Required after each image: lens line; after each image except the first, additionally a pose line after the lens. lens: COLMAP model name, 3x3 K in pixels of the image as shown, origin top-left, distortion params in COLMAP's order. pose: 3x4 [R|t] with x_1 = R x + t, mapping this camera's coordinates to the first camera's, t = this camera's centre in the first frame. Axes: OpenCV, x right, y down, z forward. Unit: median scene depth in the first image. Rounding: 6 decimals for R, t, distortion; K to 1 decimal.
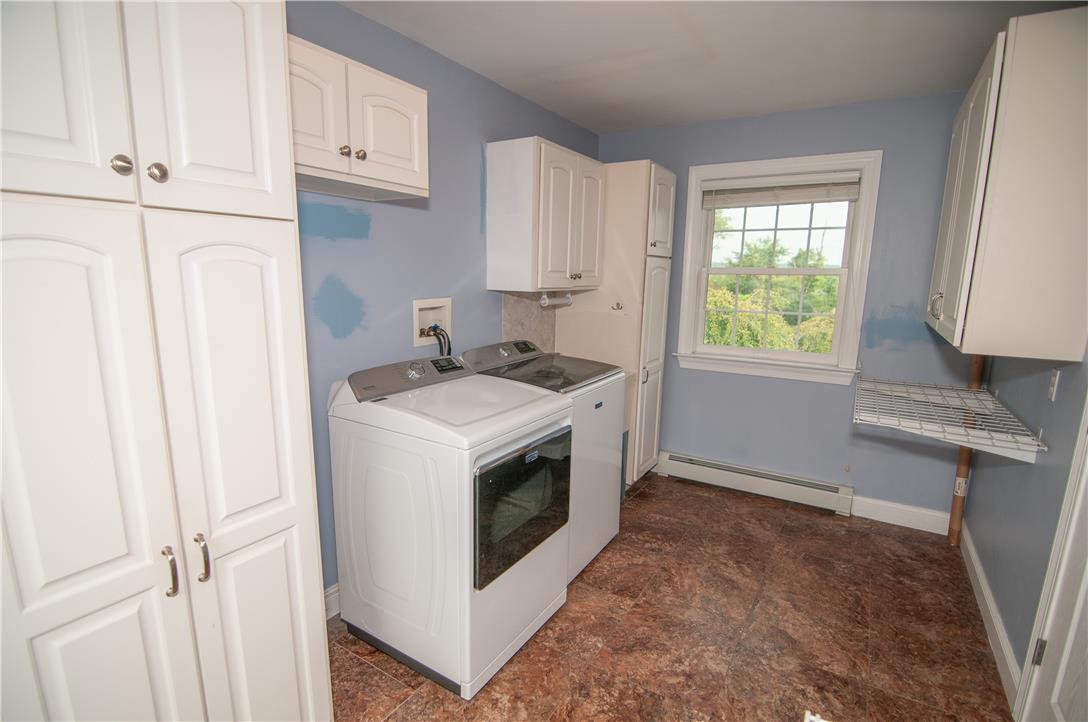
lens RADIAL K [[525.1, 0, 544.2], [0, 525.1, 365.5], [0, 0, 1]] dist [-0.008791, -0.007984]
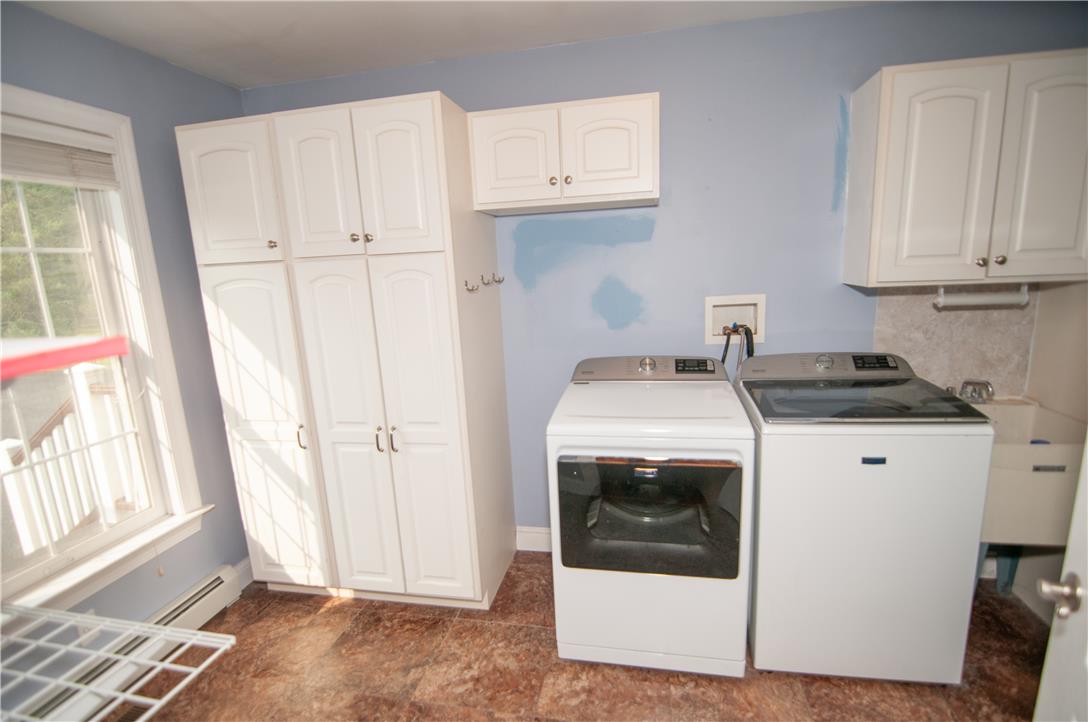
lens RADIAL K [[525.1, 0, 546.8], [0, 525.1, 366.3], [0, 0, 1]] dist [-0.008791, -0.007984]
pose [[0.342776, 0.143295, -0.928424, 0.664358], [-0.108536, 0.987721, 0.112375, -0.085412], [0.933126, 0.062248, 0.354119, 0.441394]]
